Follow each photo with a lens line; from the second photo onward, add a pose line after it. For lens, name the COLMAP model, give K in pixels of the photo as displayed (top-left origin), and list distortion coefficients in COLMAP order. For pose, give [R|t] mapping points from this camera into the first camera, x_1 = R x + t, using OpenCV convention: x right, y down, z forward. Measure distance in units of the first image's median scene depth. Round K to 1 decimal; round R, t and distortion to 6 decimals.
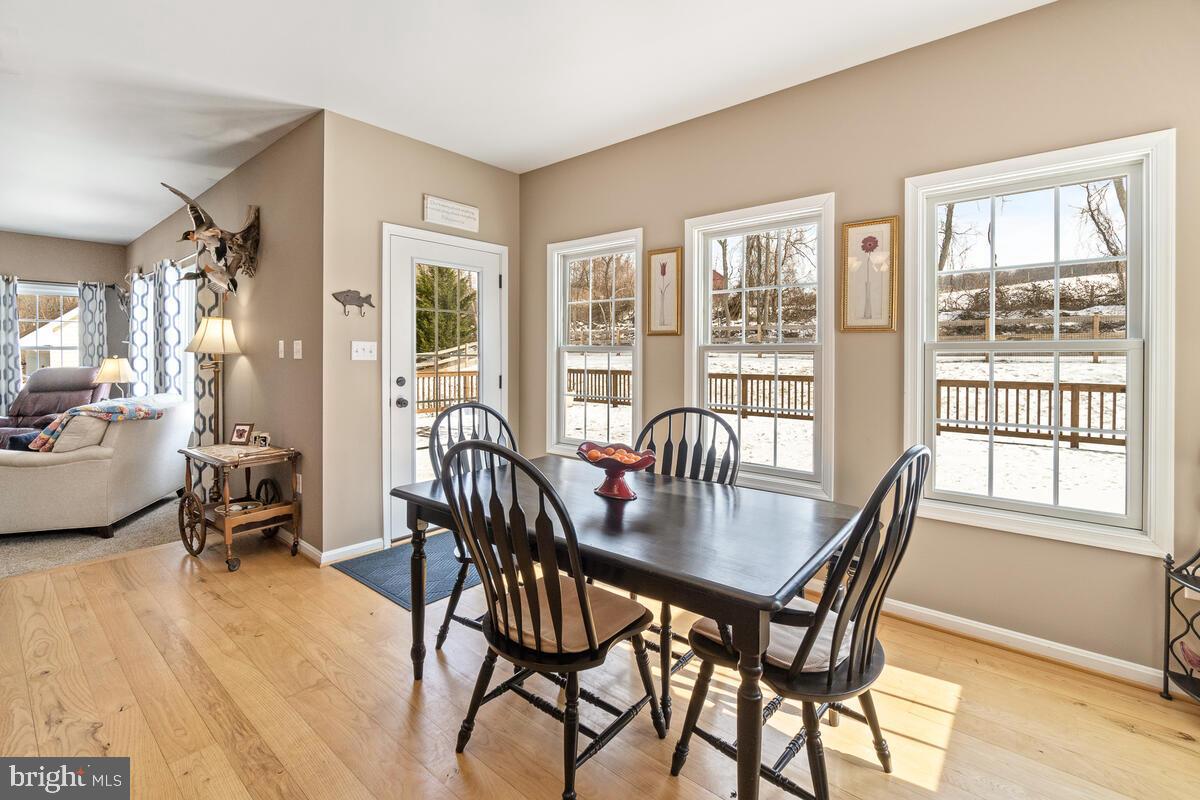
lens RADIAL K [[539.6, 0, 601.2], [0, 539.6, 358.6], [0, 0, 1]] dist [-0.003454, -0.000334]
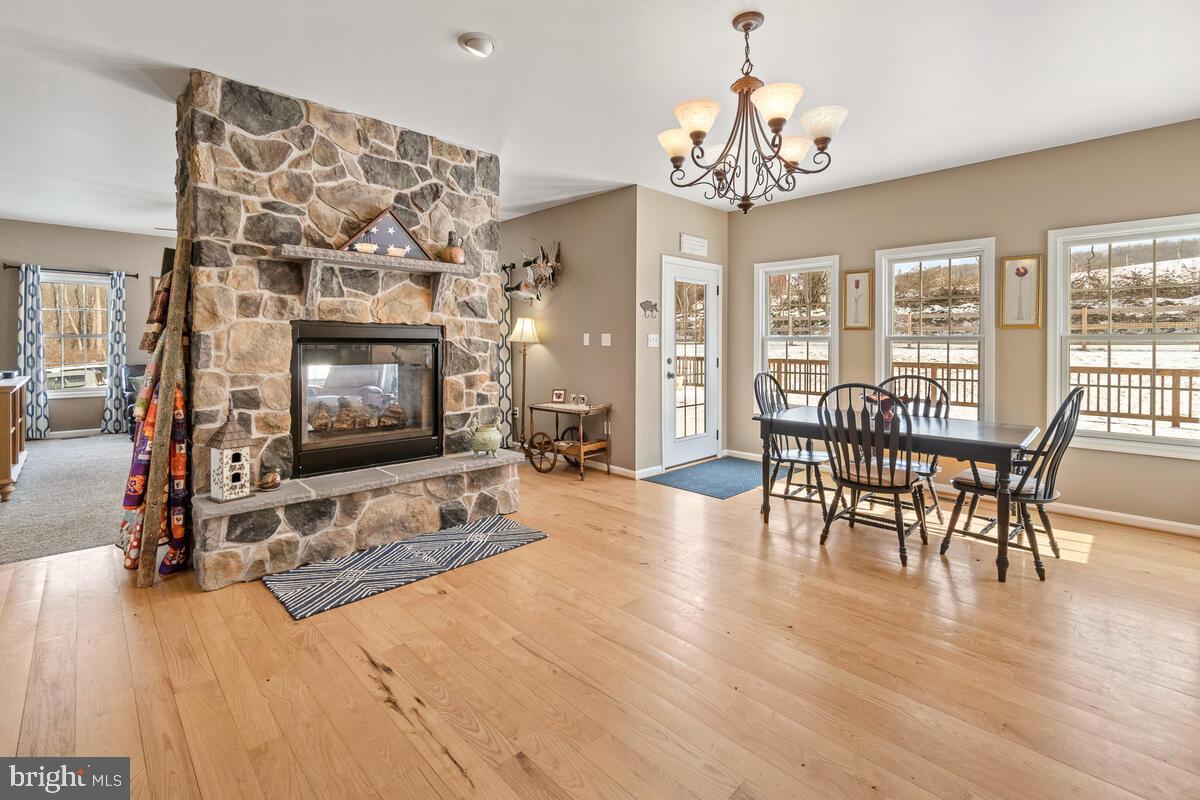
lens RADIAL K [[542.7, 0, 602.8], [0, 542.7, 347.2], [0, 0, 1]] dist [-0.000329, 0.000133]
pose [[0.995312, 0.000692, -0.096718, -0.413799], [-0.000739, 1.000000, -0.000460, 0.004889], [0.096718, 0.000530, 0.995312, -0.502331]]
